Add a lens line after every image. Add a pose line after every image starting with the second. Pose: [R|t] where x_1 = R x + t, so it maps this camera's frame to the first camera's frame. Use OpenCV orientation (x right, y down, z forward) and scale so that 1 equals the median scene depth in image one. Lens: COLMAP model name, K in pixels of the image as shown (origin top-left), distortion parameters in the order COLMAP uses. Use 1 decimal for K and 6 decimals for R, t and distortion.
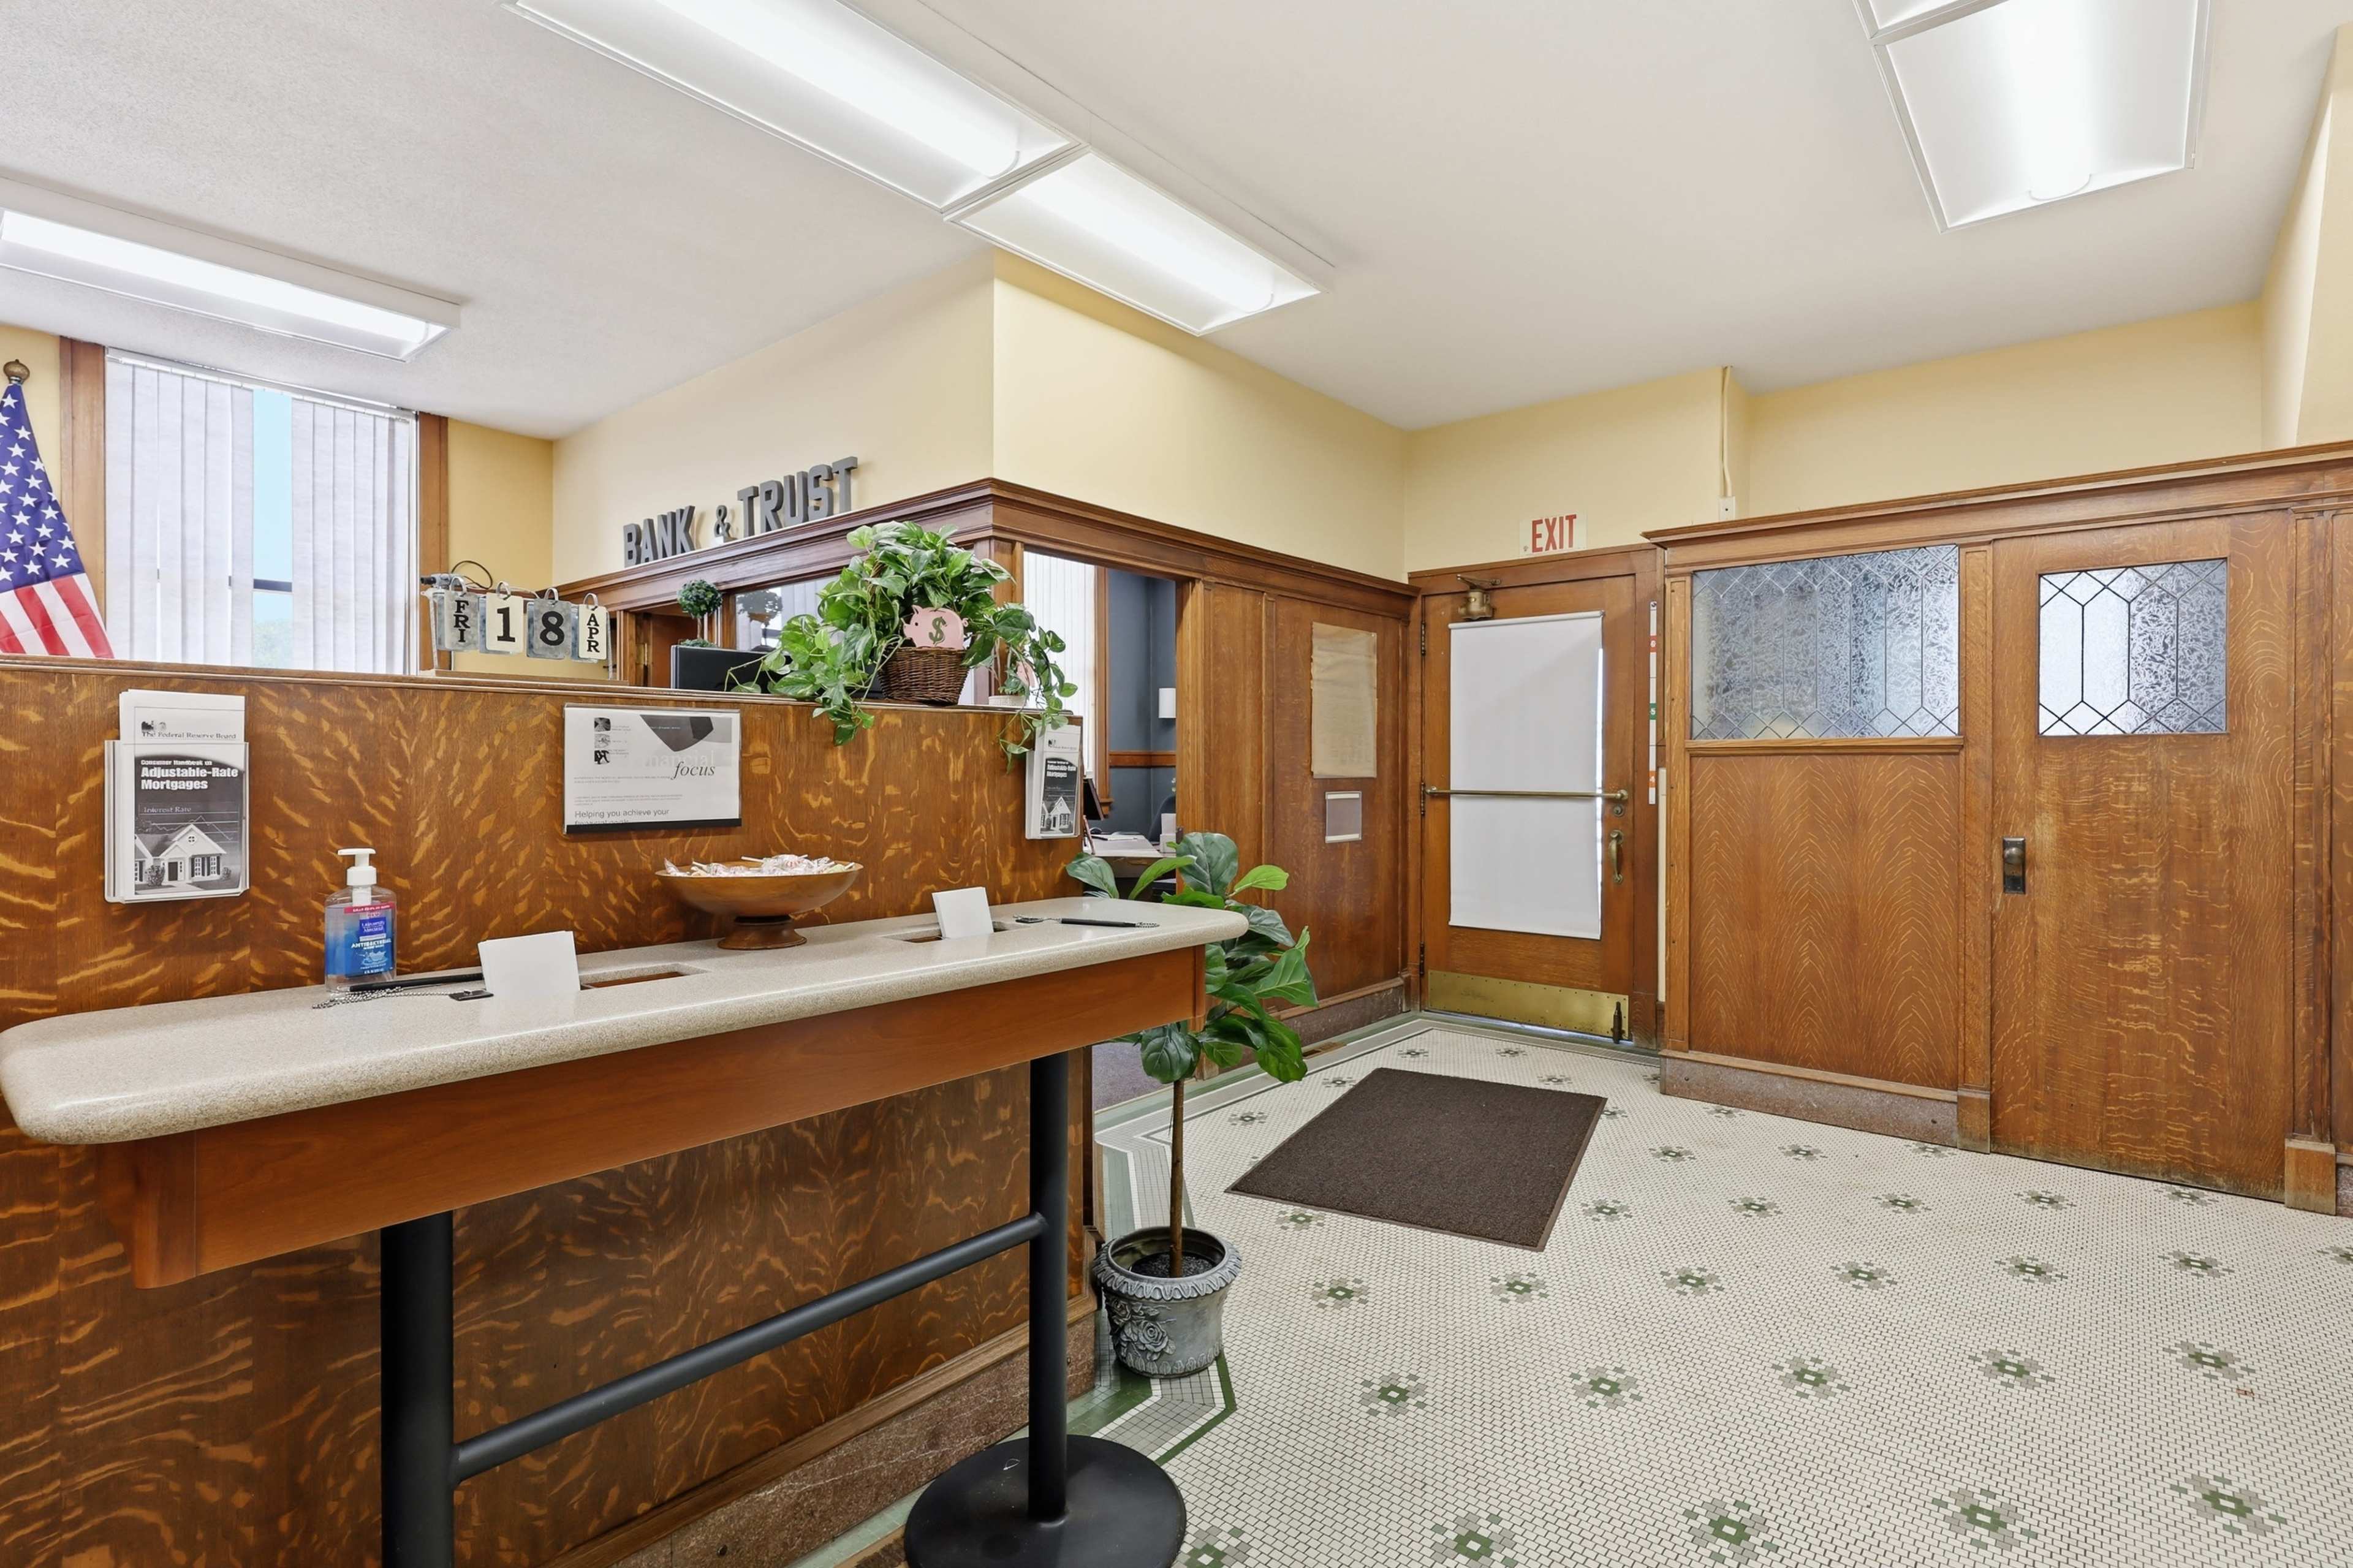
lens RADIAL K [[1126.9, 0, 1181.0], [0, 1126.9, 773.7], [0, 0, 1]] dist [0.002123, 0.000404]
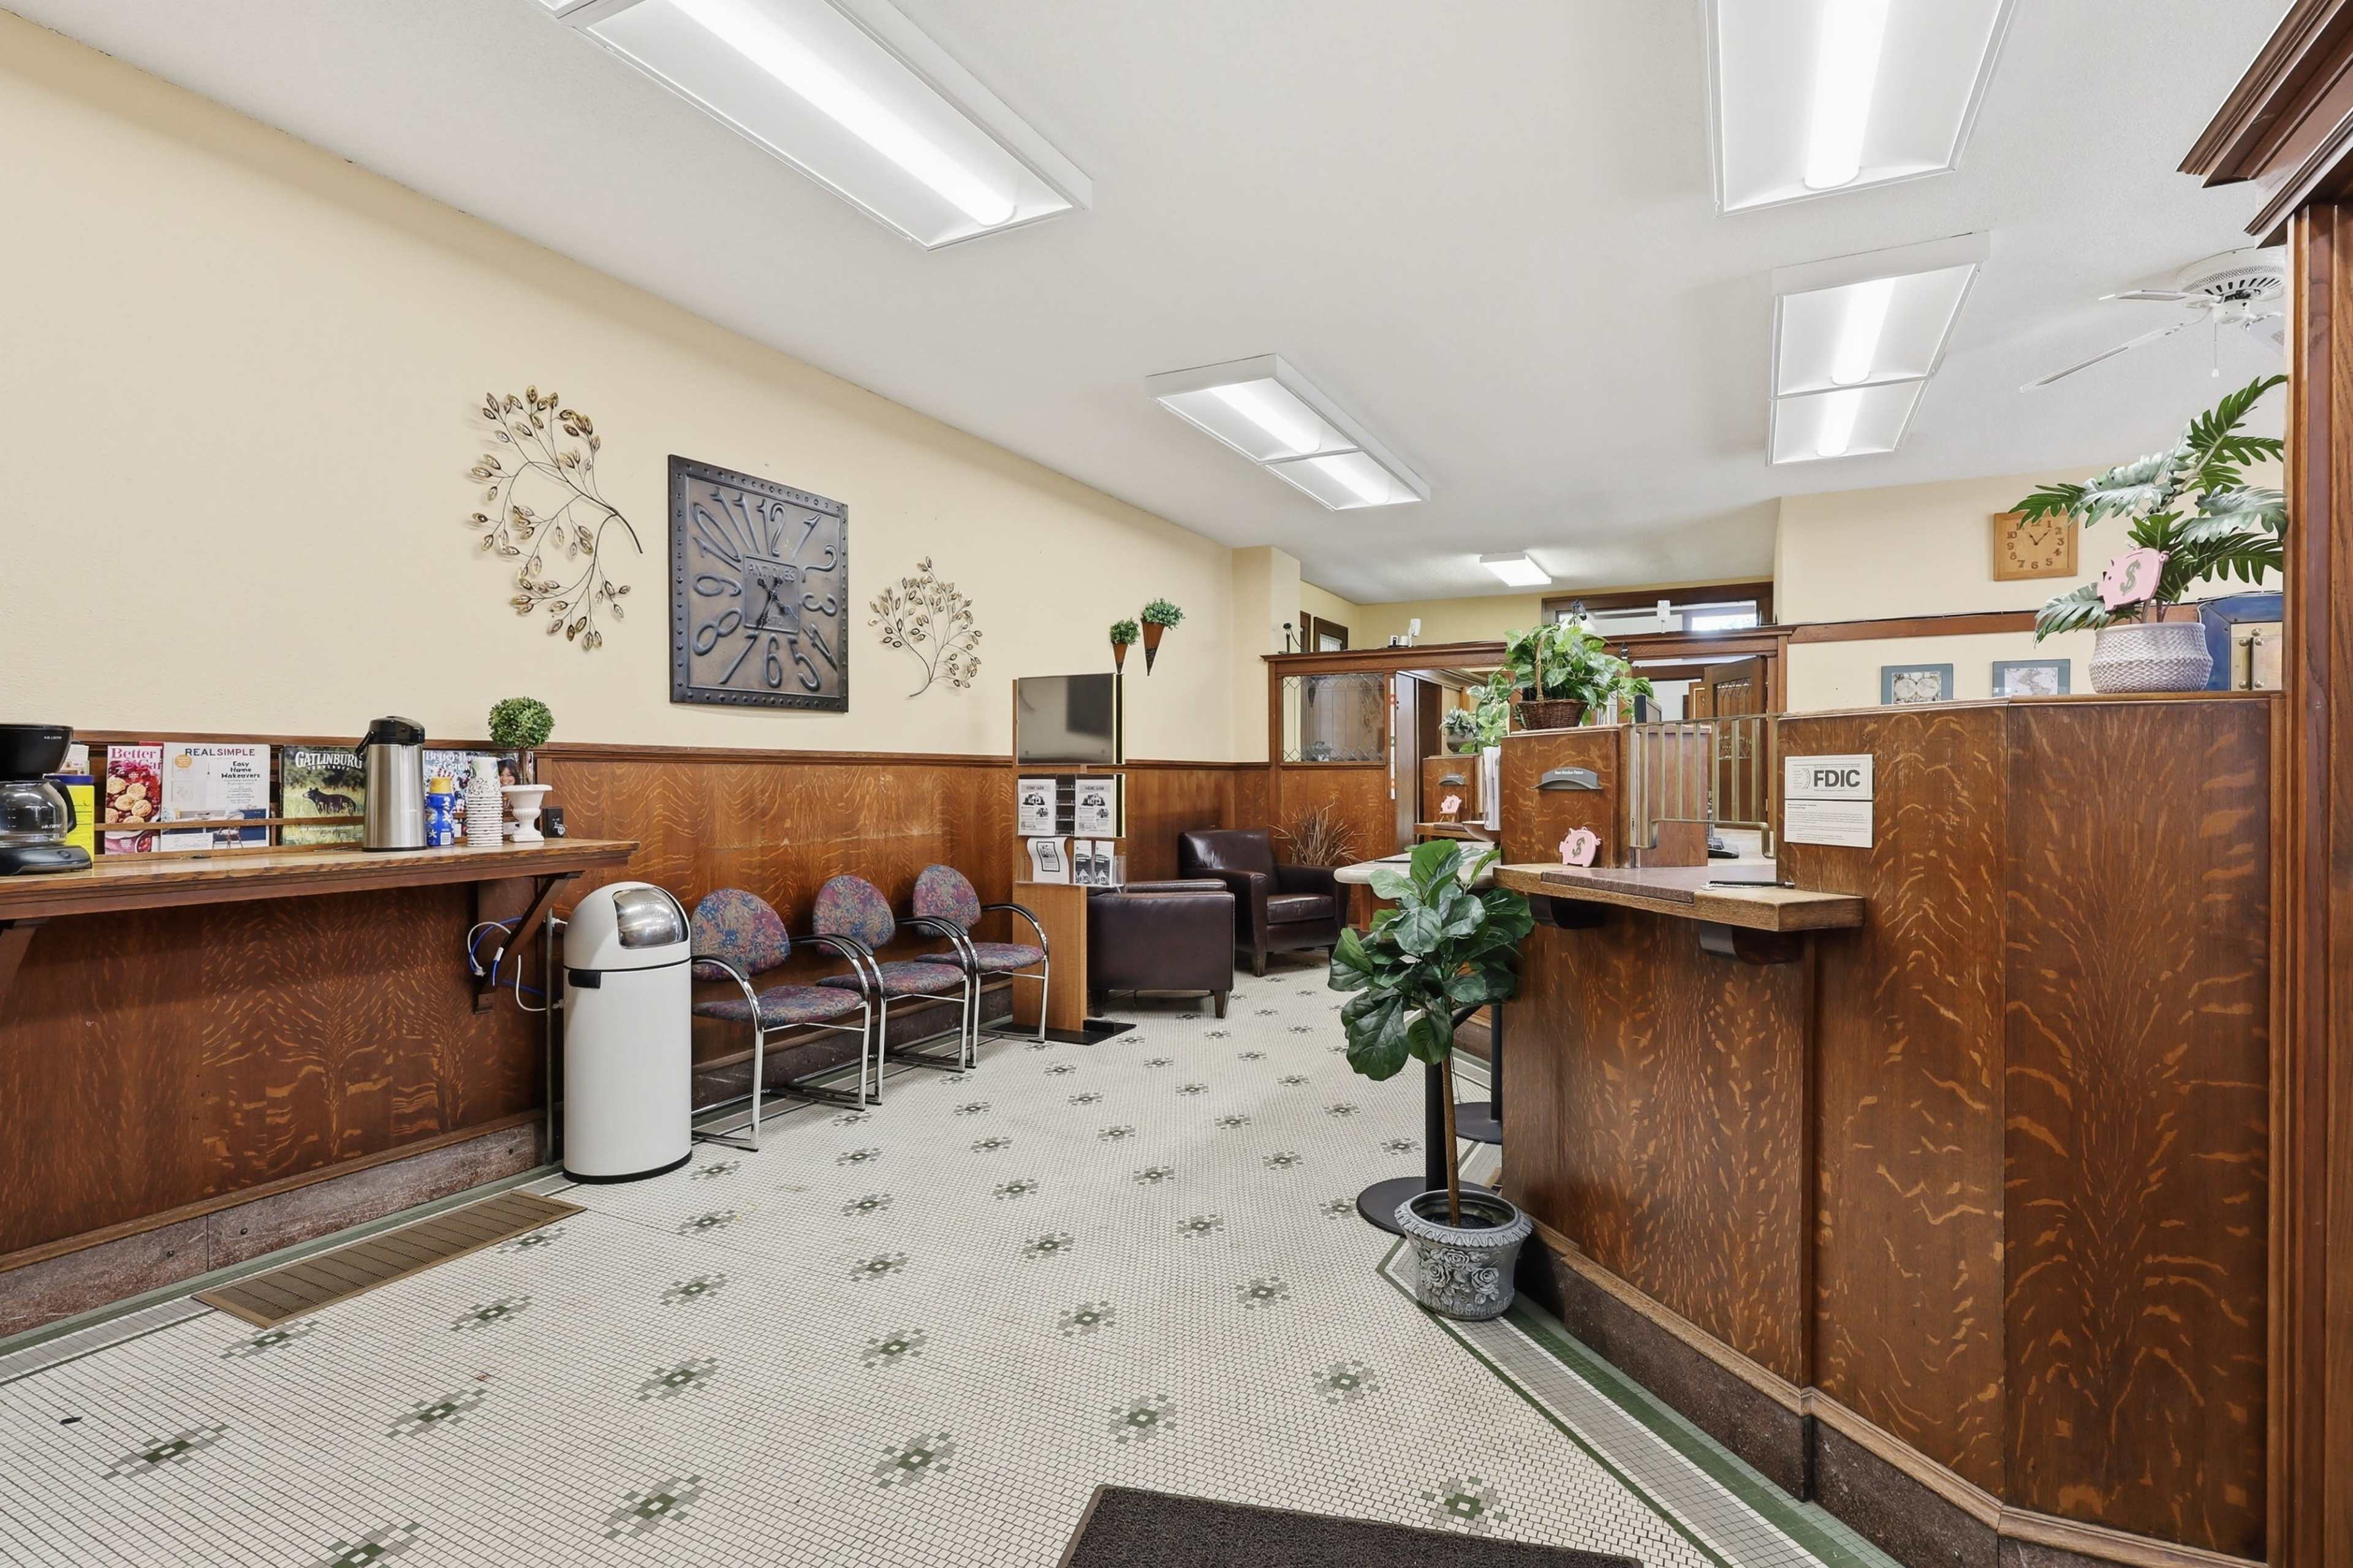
lens RADIAL K [[1126.9, 0, 1186.9], [0, 1126.9, 776.4], [0, 0, 1]] dist [0.002123, 0.000404]
pose [[-0.972444, -0.002442, -0.233122, 0.275203], [-0.002940, 0.999994, 0.001788, -0.005494], [0.233116, 0.002424, -0.972446, 1.076467]]
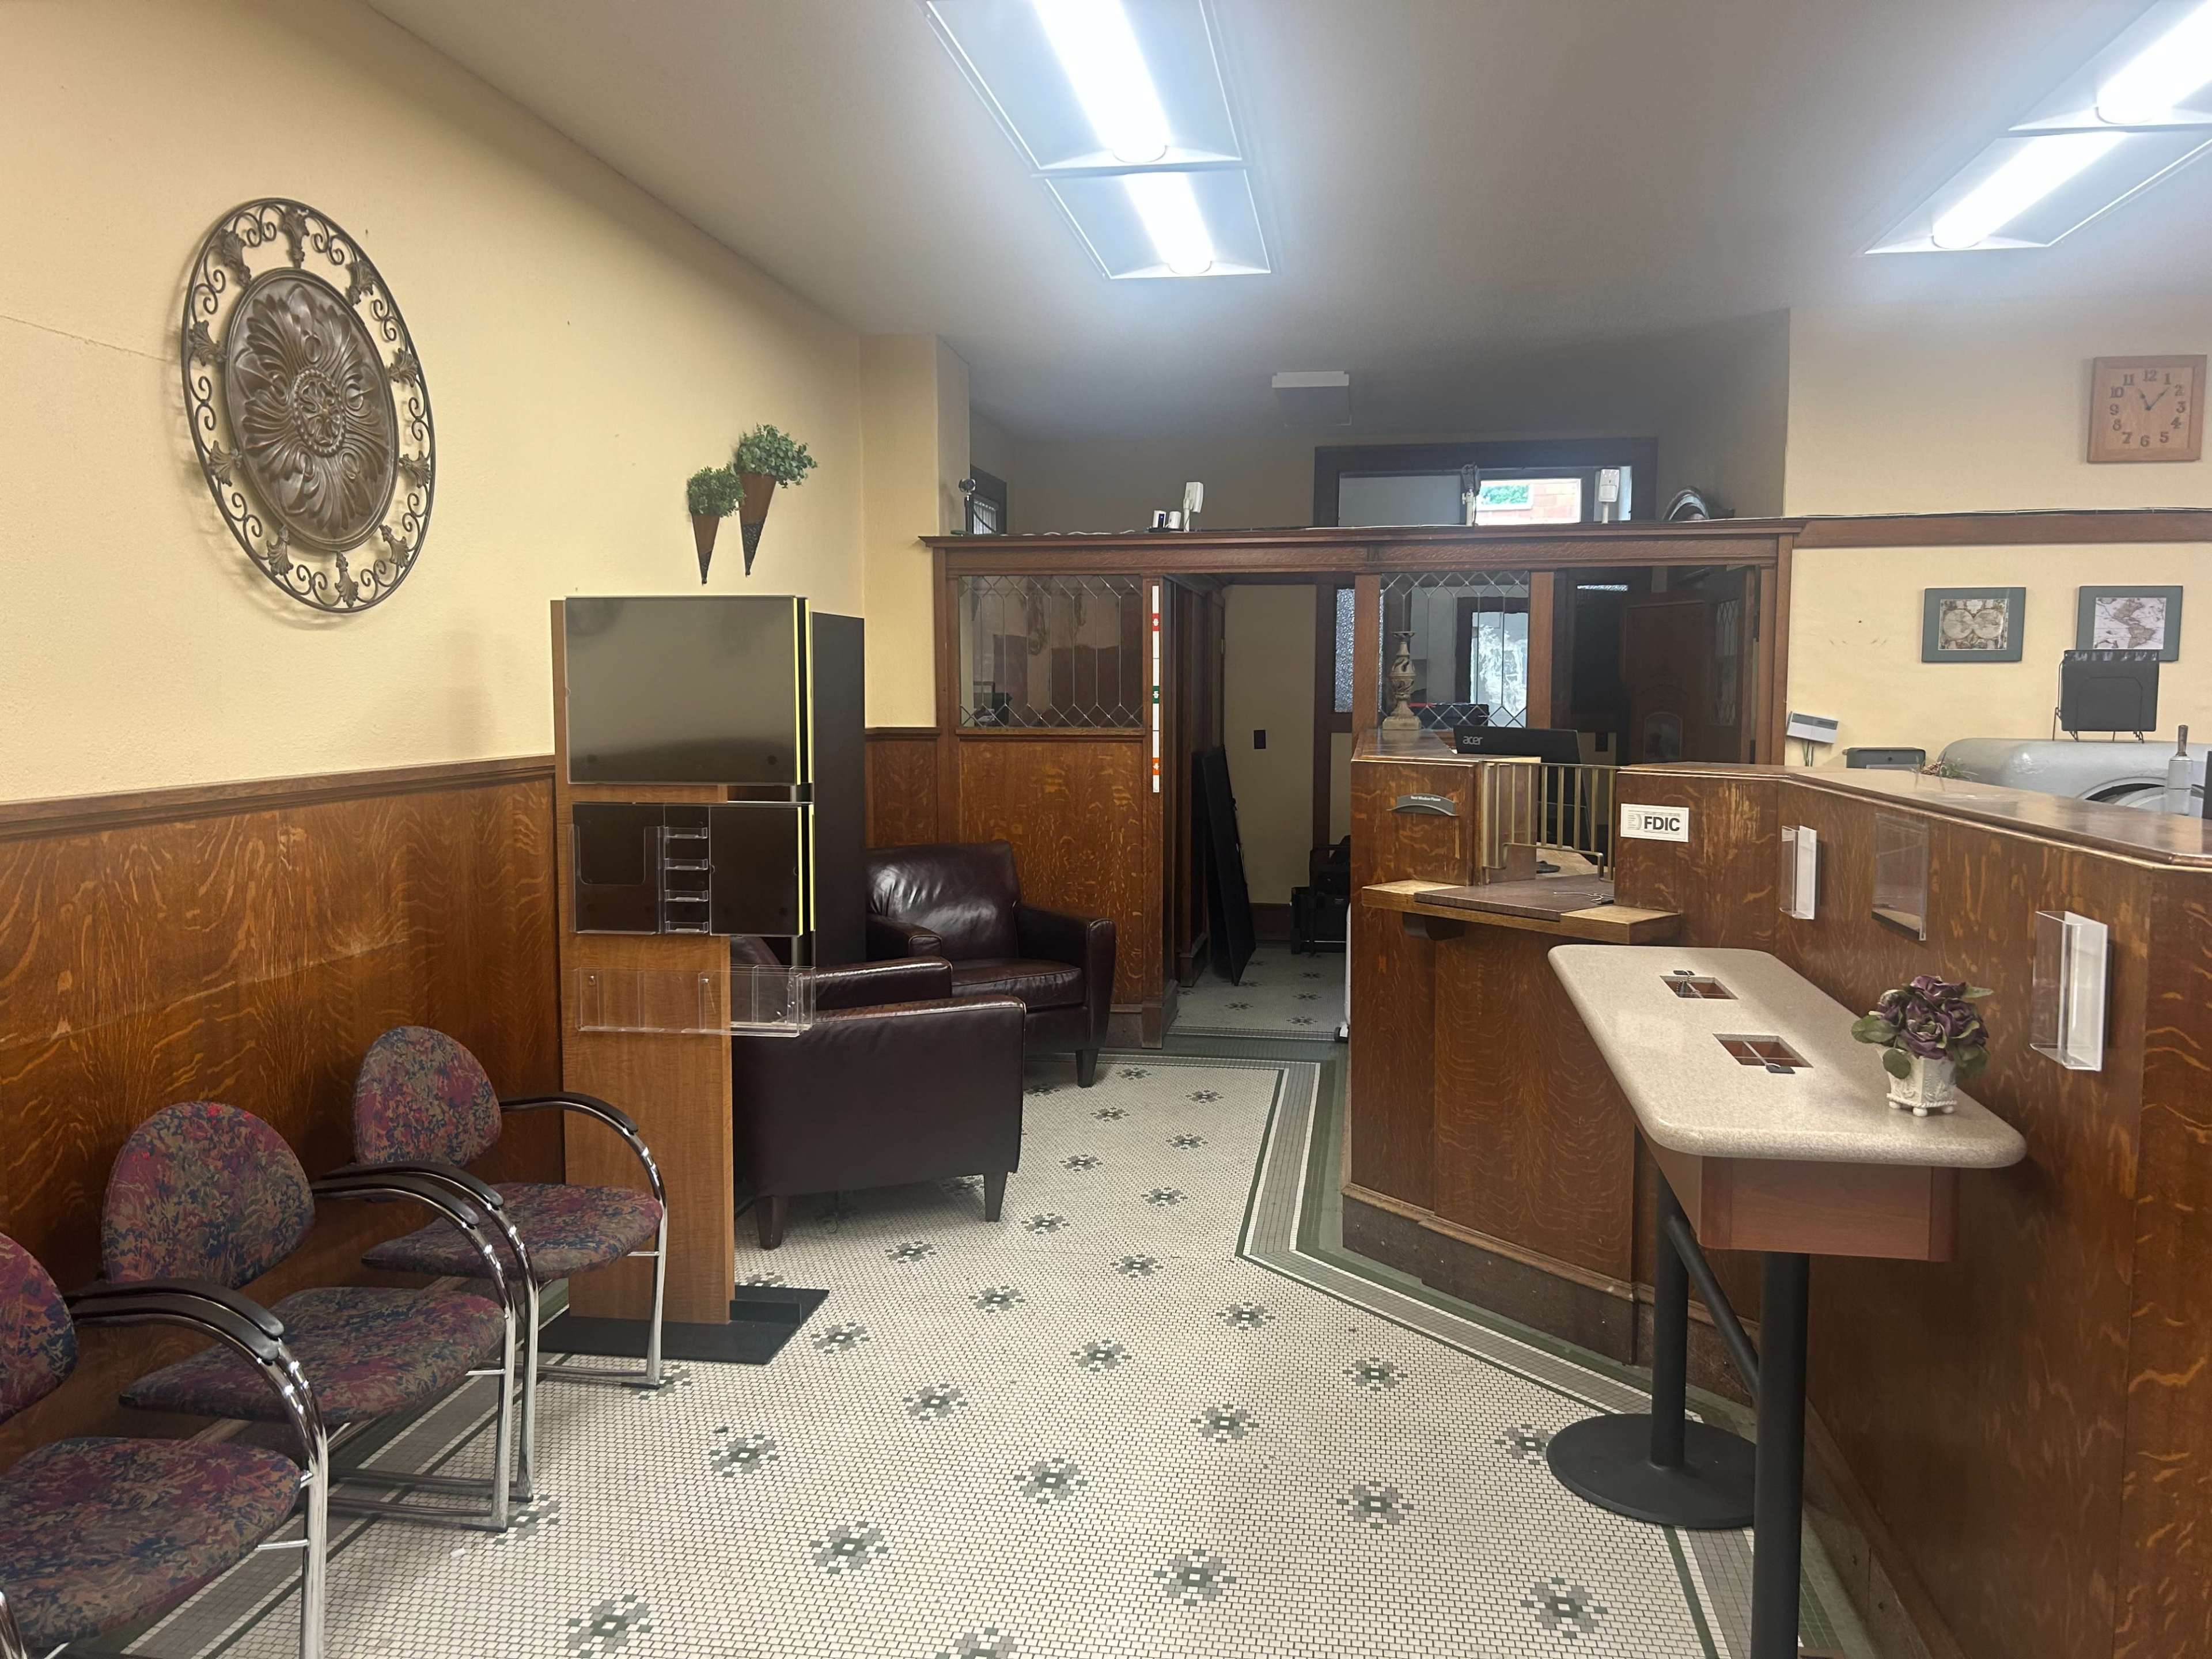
lens RADIAL K [[1657.4, 0, 1115.4], [0, 1657.4, 837.6], [0, 0, 1]] dist [0.033905, -0.040630]
pose [[-0.855026, 0.045192, -0.516613, 0.372095], [-0.004013, 0.995589, 0.093733, -0.069559], [0.518570, 0.082218, -0.851073, 0.712992]]
